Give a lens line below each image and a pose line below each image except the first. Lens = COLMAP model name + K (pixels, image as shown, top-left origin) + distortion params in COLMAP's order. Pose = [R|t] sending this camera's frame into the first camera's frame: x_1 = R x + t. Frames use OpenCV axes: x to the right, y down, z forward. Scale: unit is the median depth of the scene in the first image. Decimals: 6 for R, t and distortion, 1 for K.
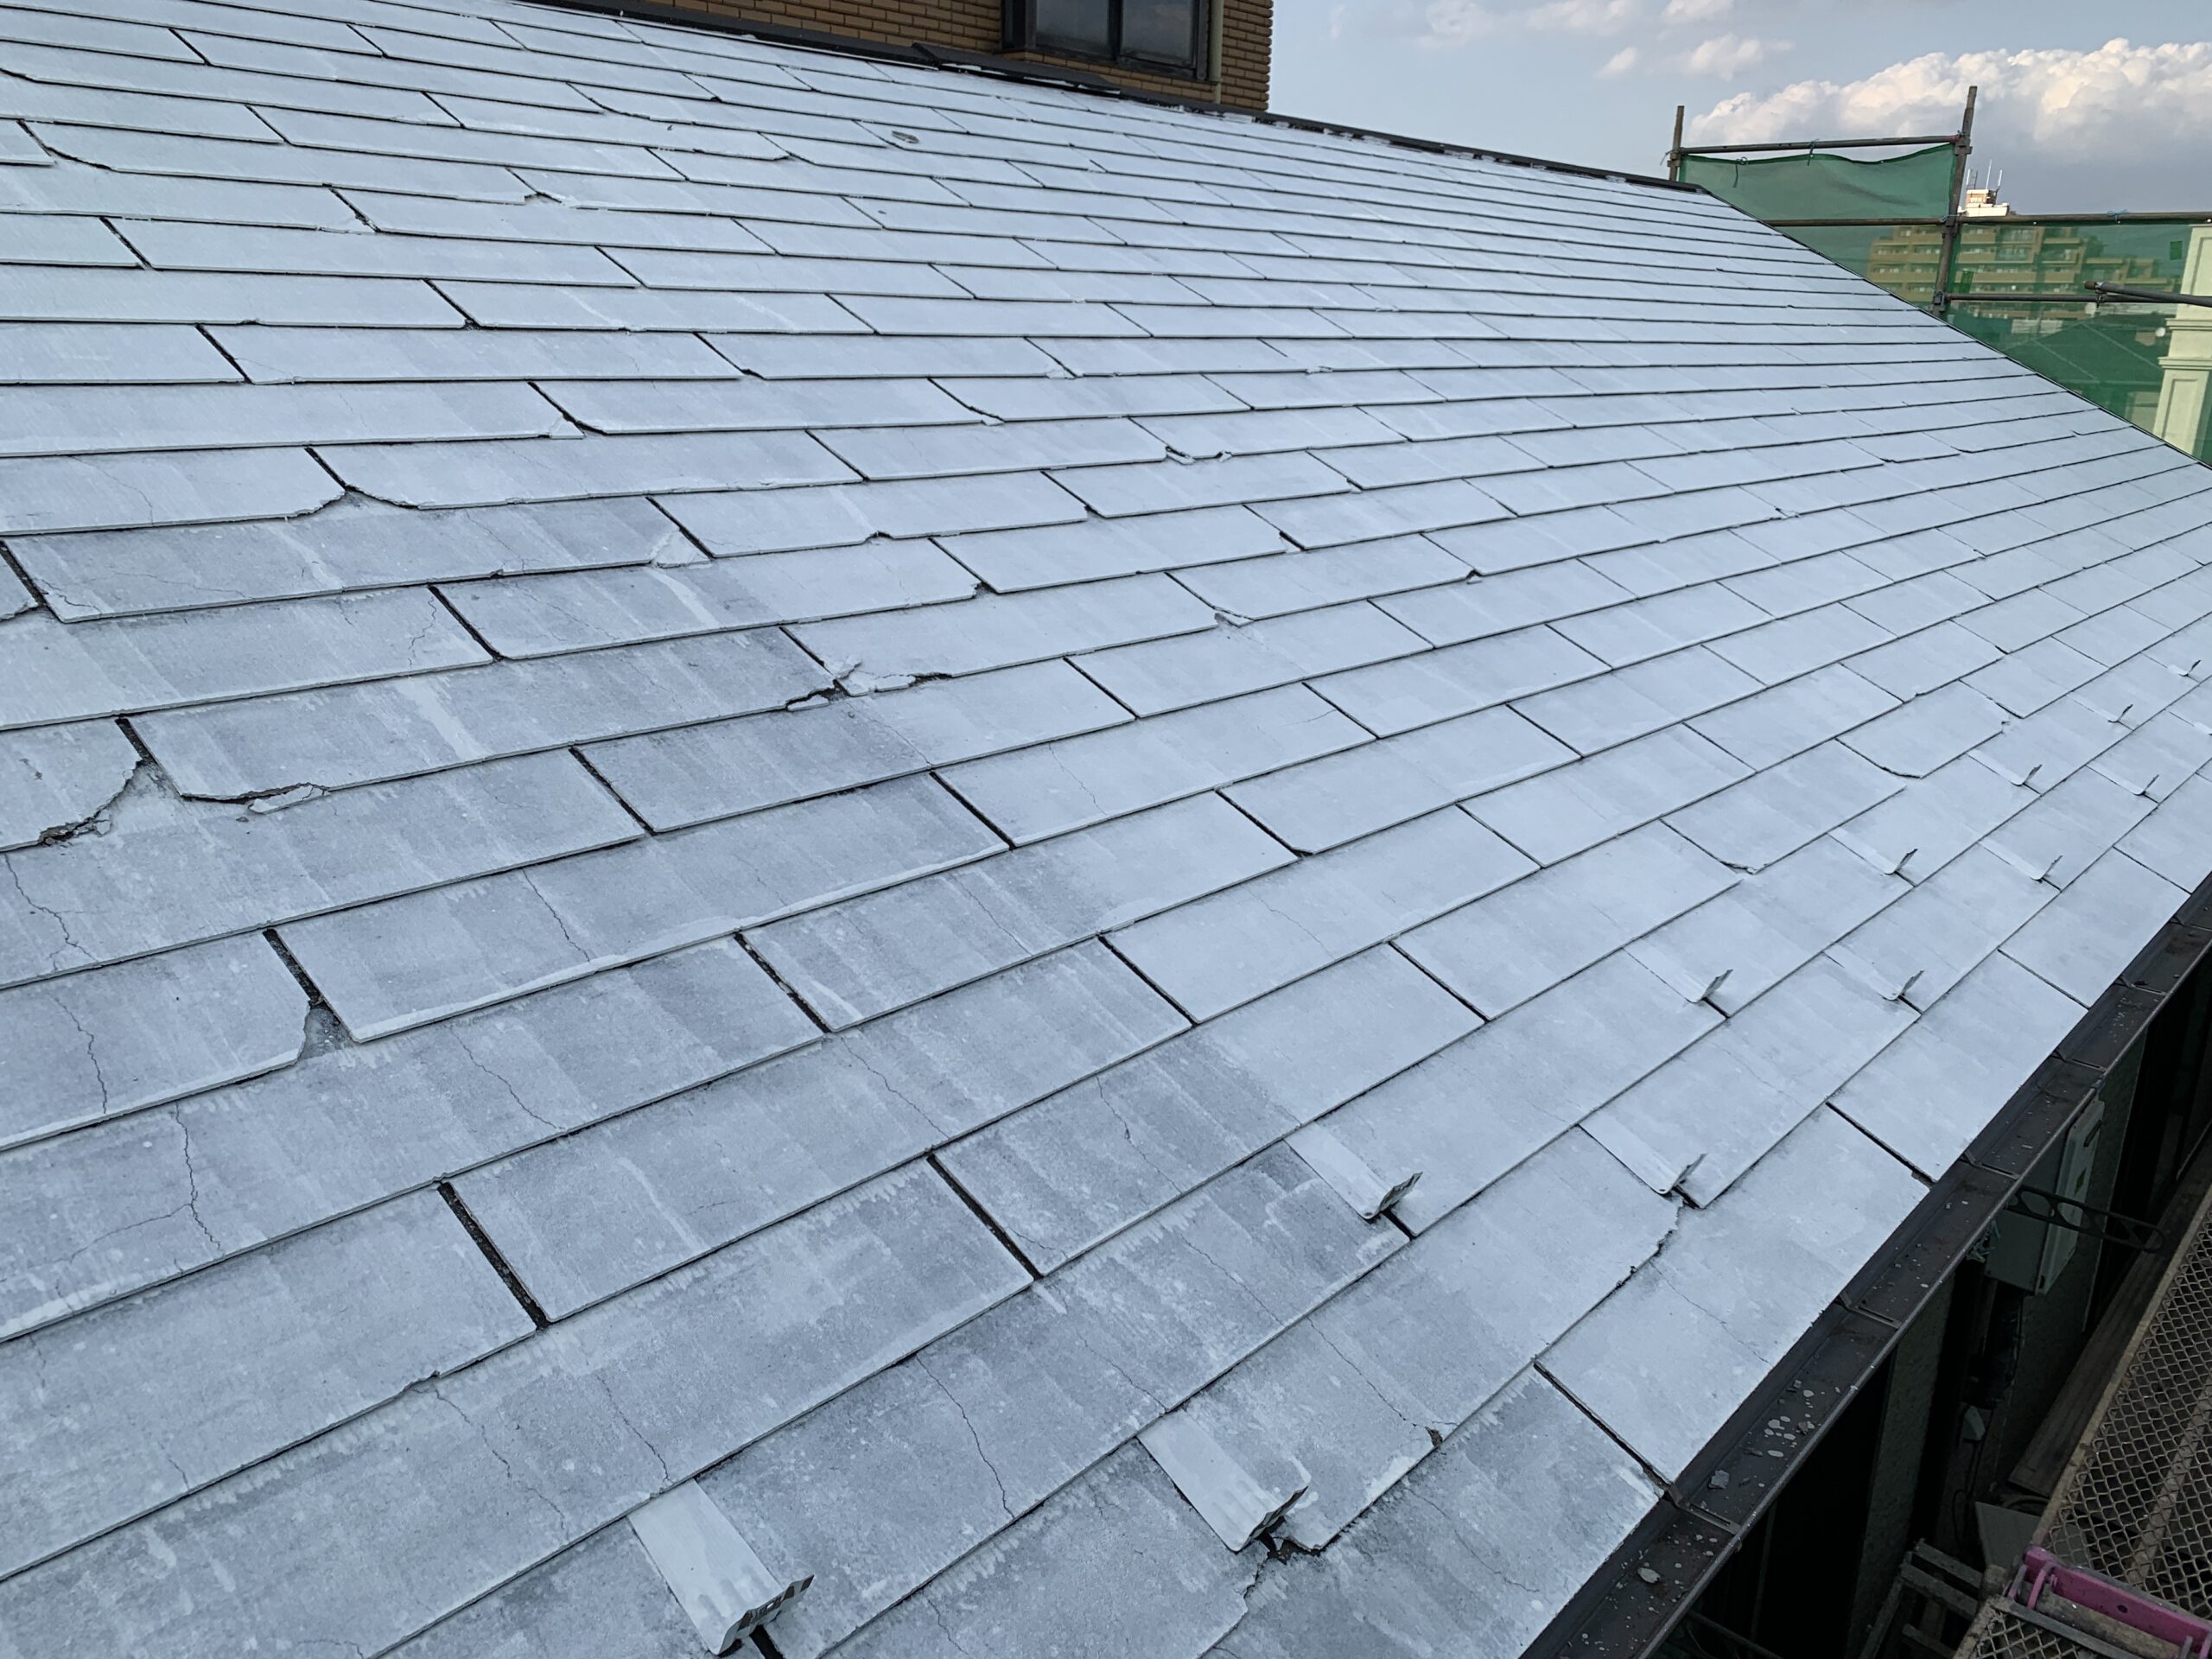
lens RADIAL K [[1712.6, 0, 1104.1], [0, 1712.6, 839.0], [0, 0, 1]] dist [-0.000971, -0.004323]
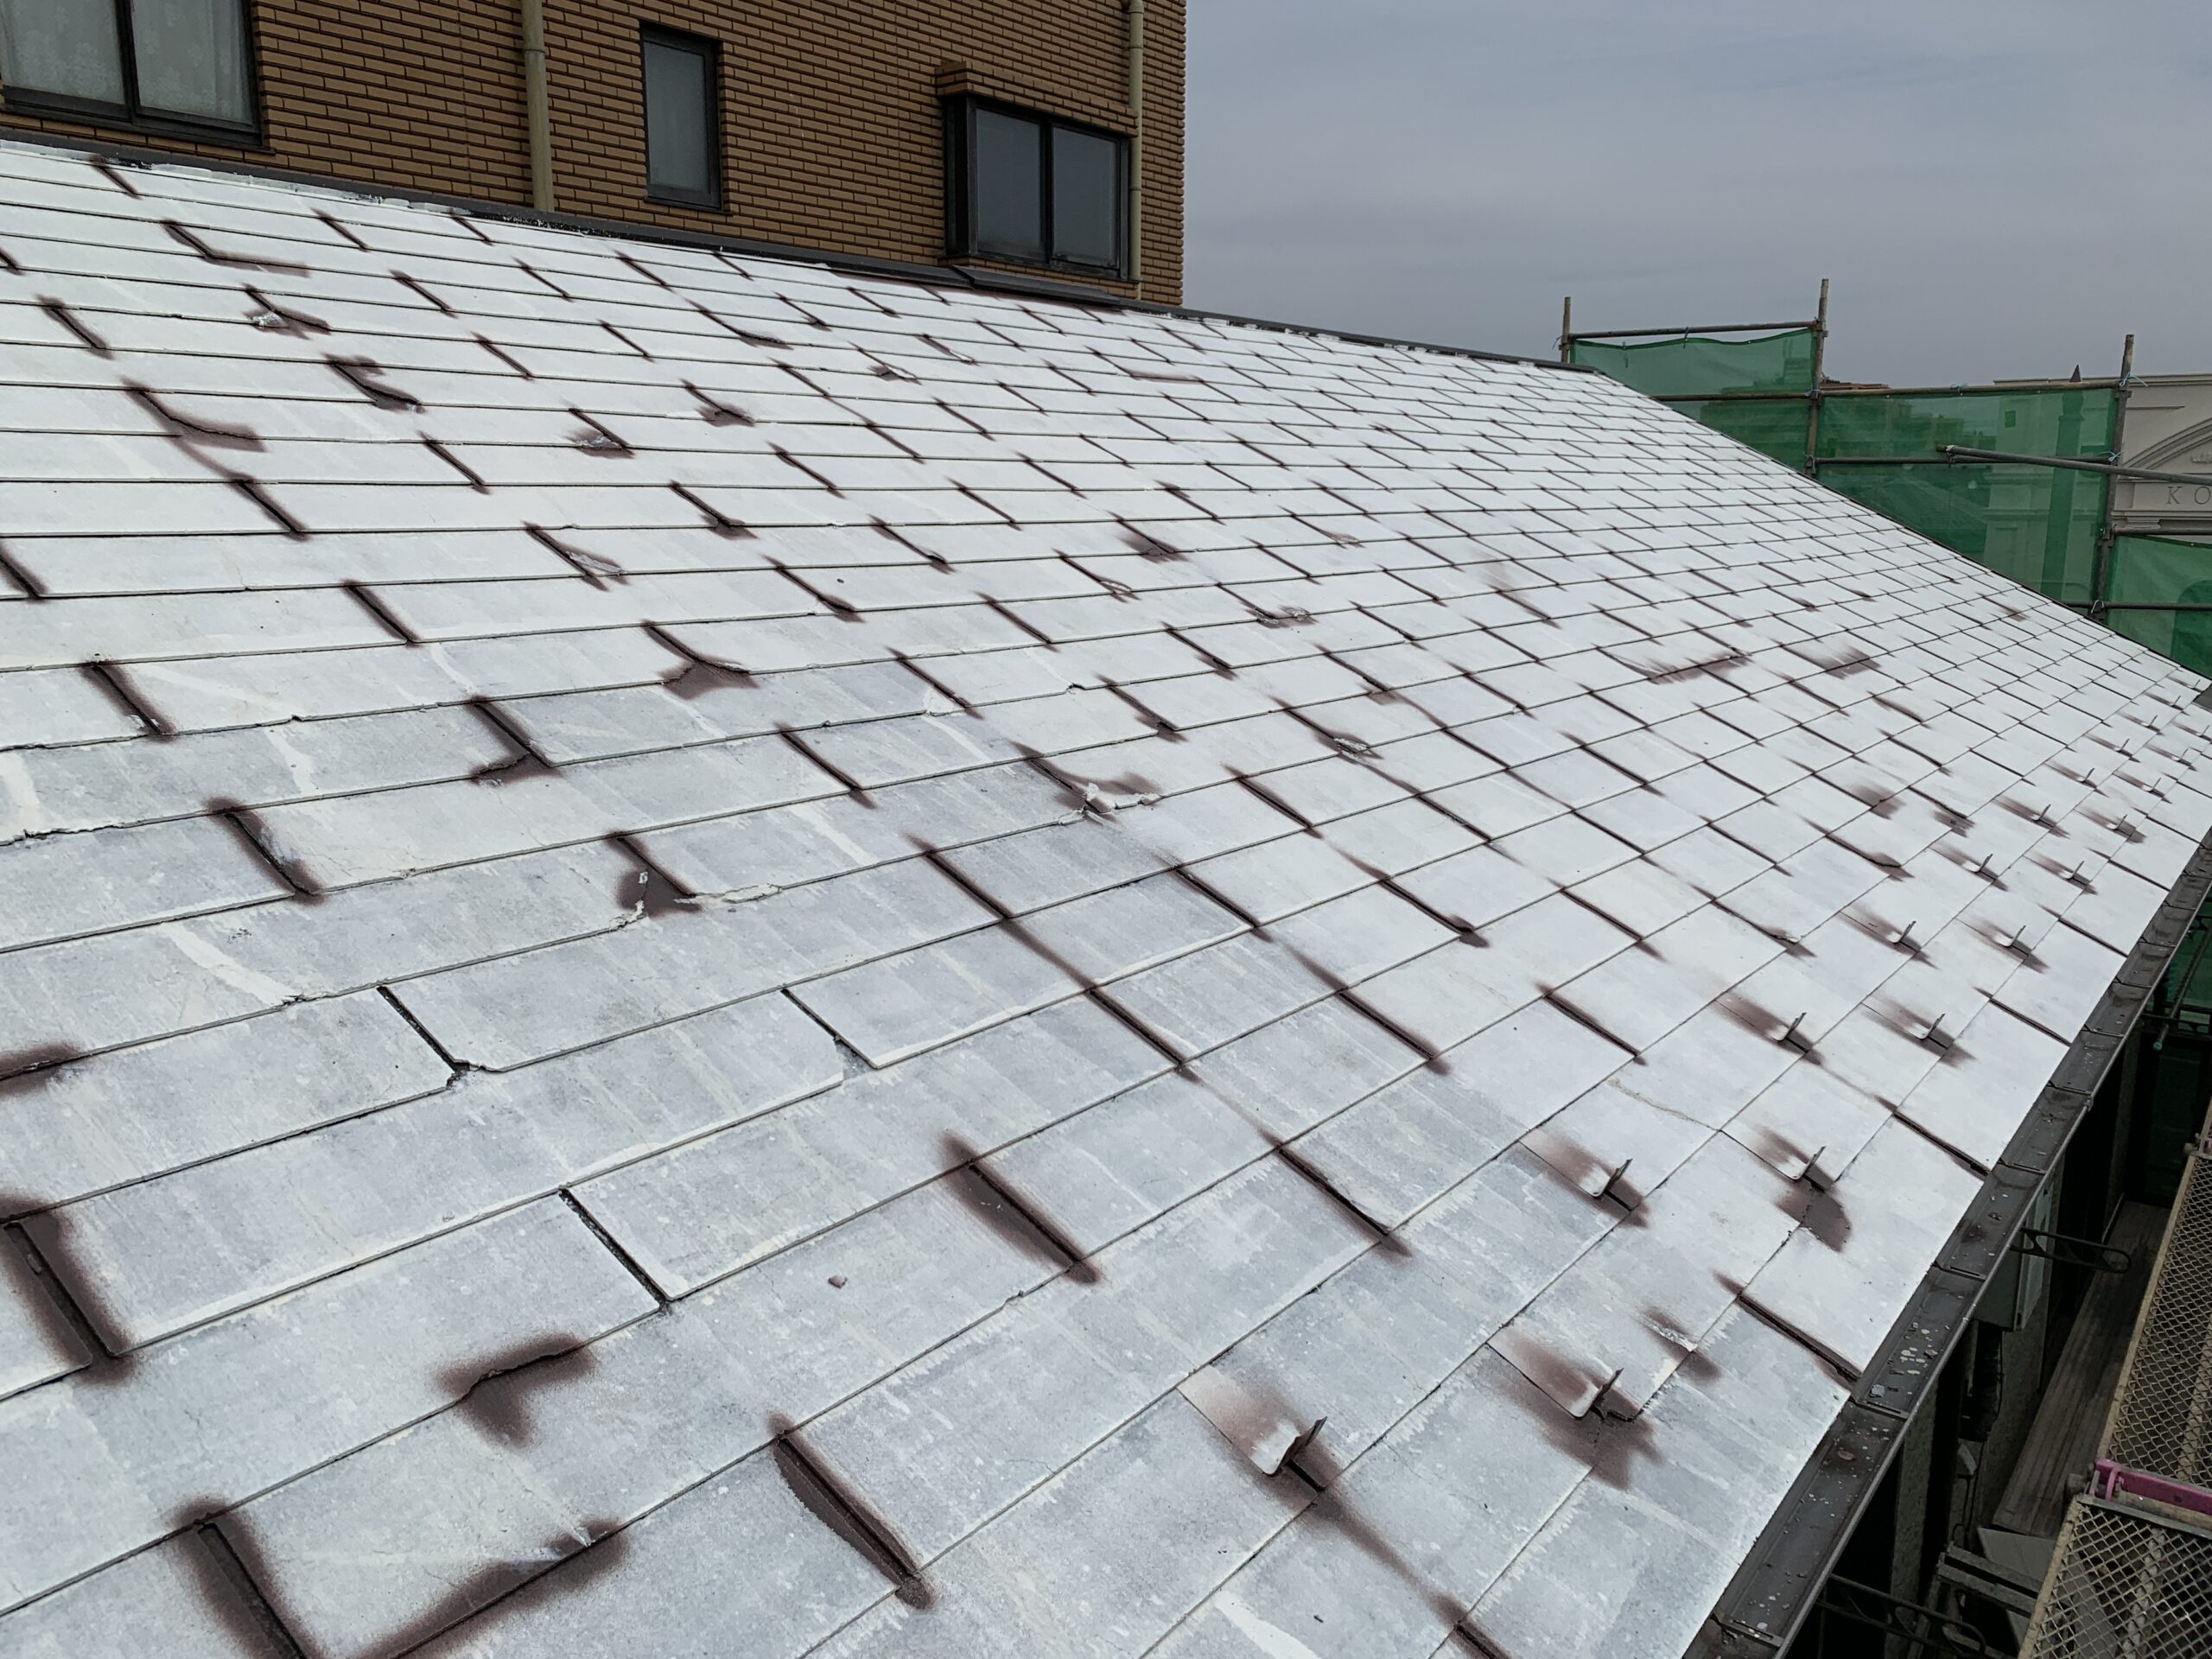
lens RADIAL K [[1712.6, 0, 1105.5], [0, 1712.6, 833.4], [0, 0, 1]] dist [-0.000971, -0.004323]
pose [[0.996979, -0.035420, 0.069122, -0.277325], [0.042005, 0.994469, -0.096262, 0.058944], [-0.065330, 0.098875, 0.992953, -0.258469]]
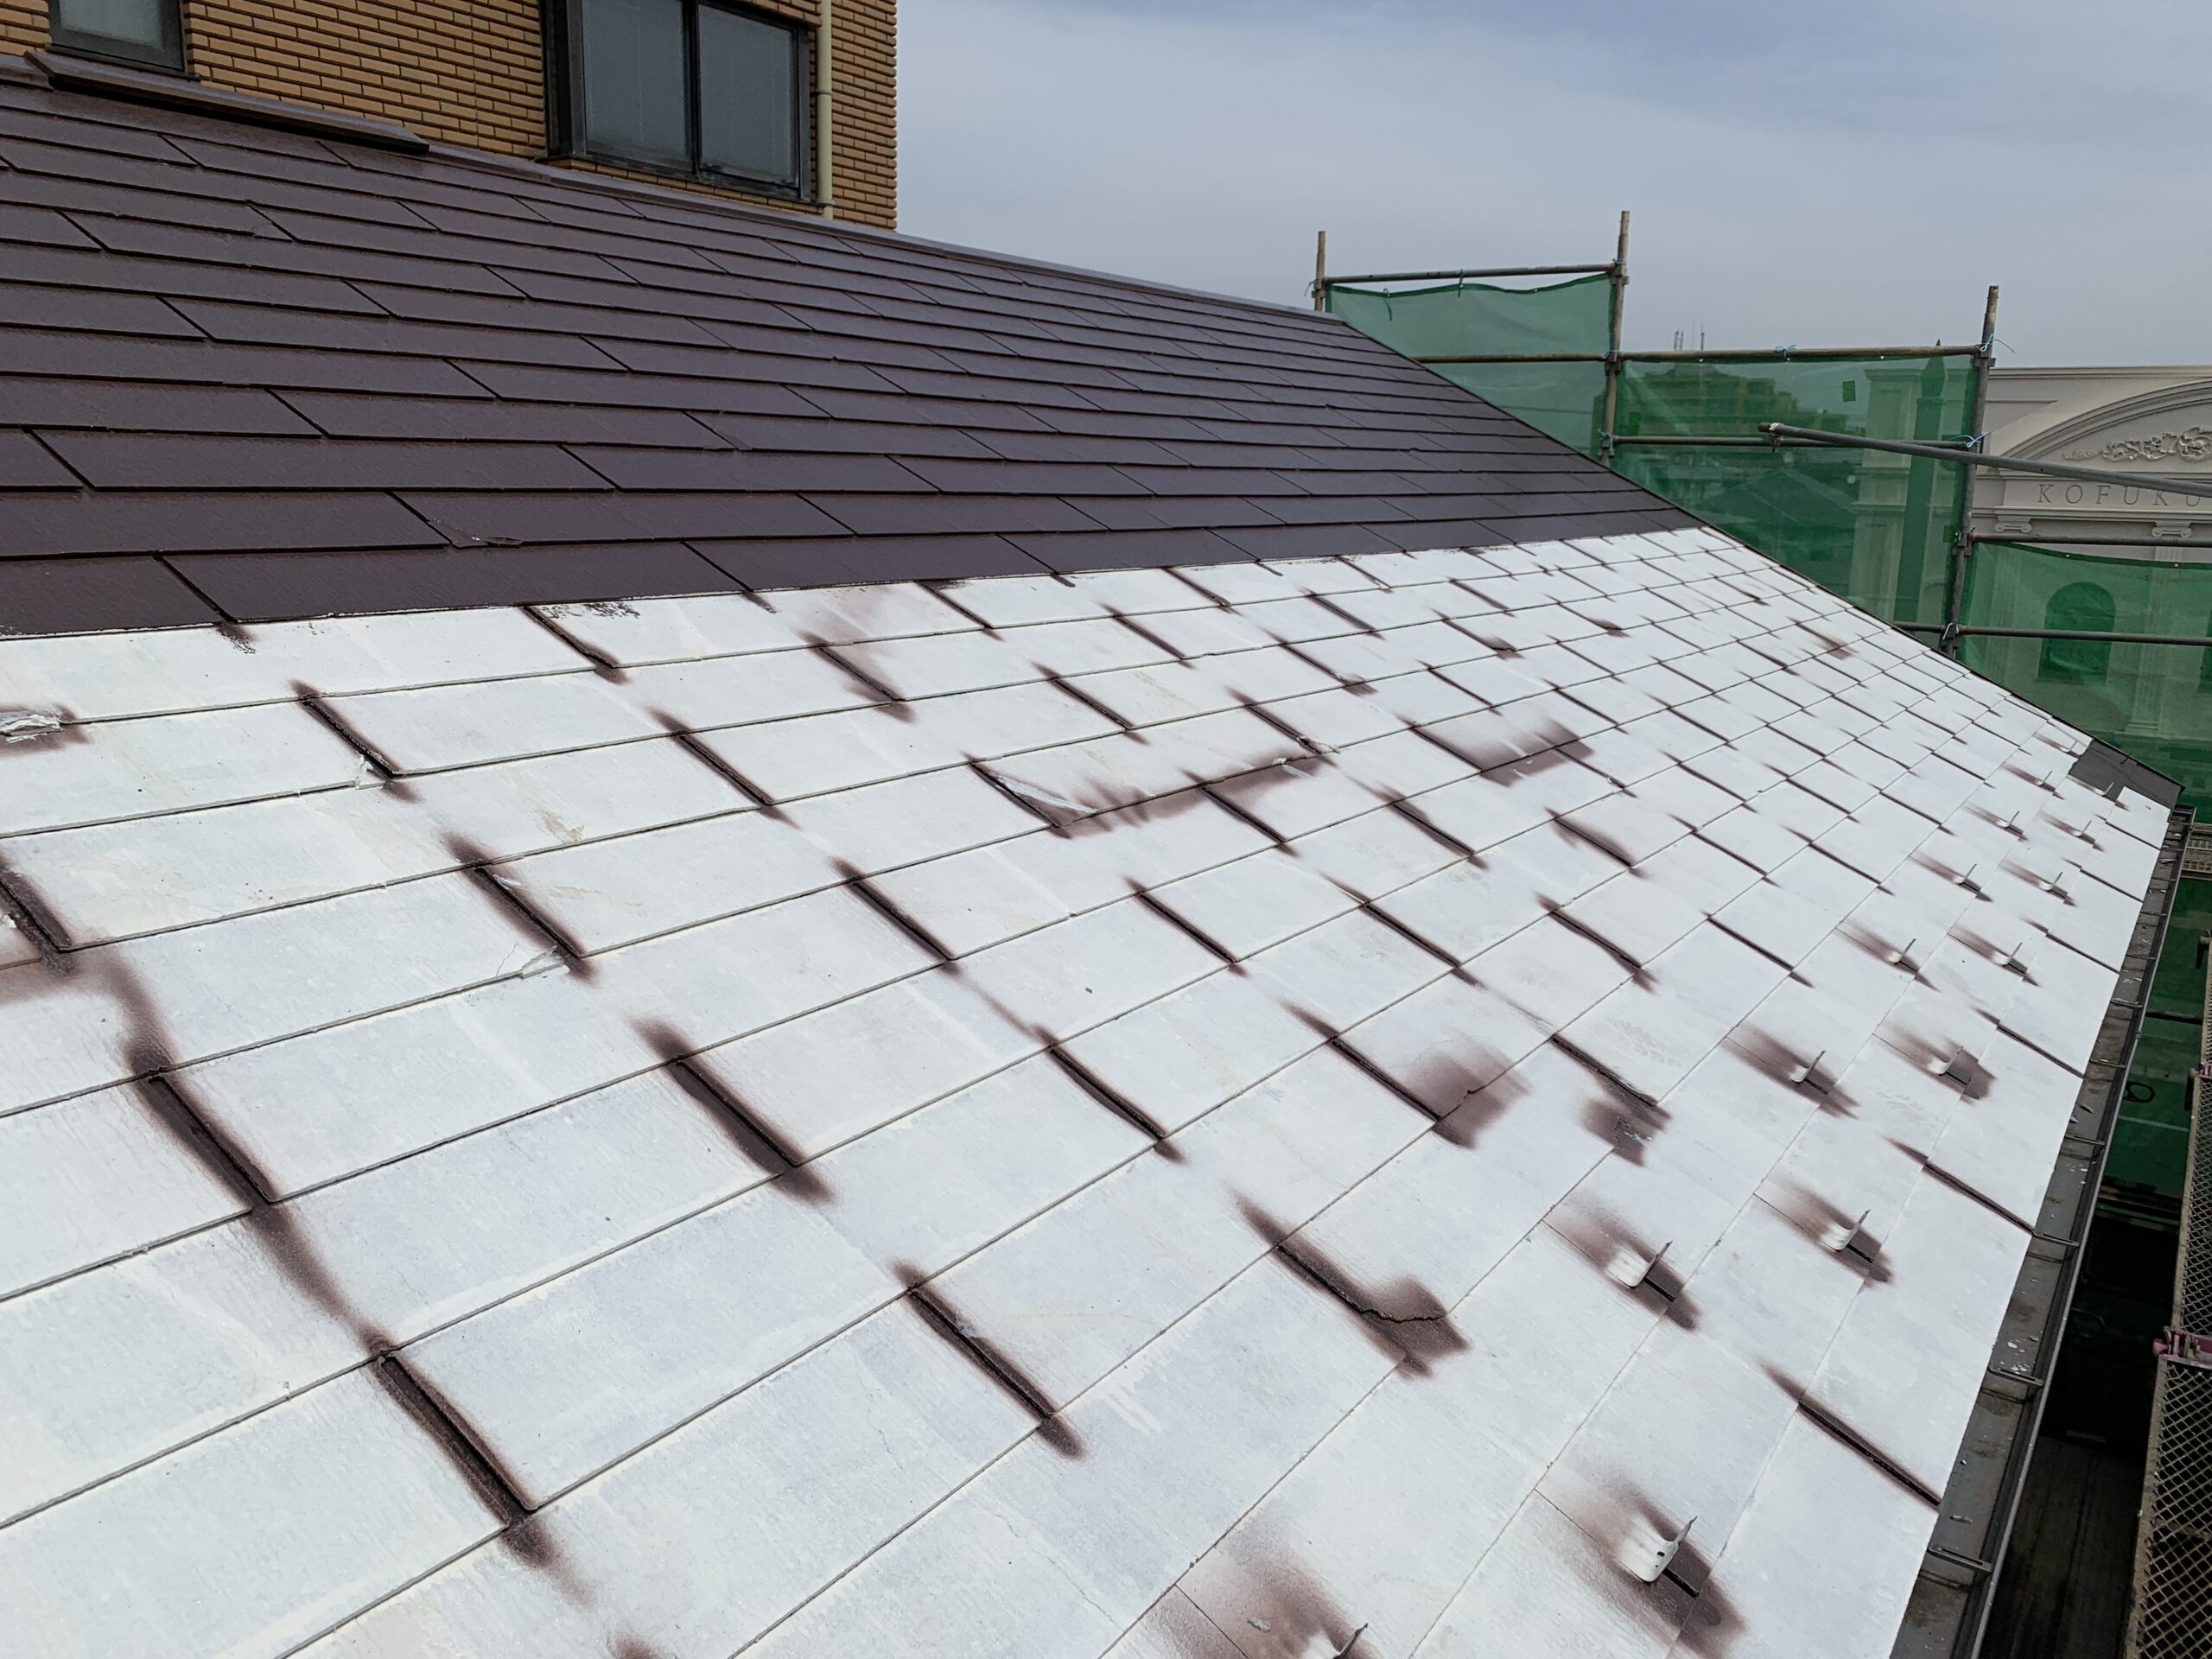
lens RADIAL K [[1712.6, 0, 1102.6], [0, 1712.6, 819.5], [0, 0, 1]] dist [-0.000971, -0.004323]
pose [[0.991665, -0.025602, 0.126275, 0.578313], [0.037077, 0.995307, -0.089382, -0.265423], [-0.123394, 0.093319, 0.987960, 0.894871]]
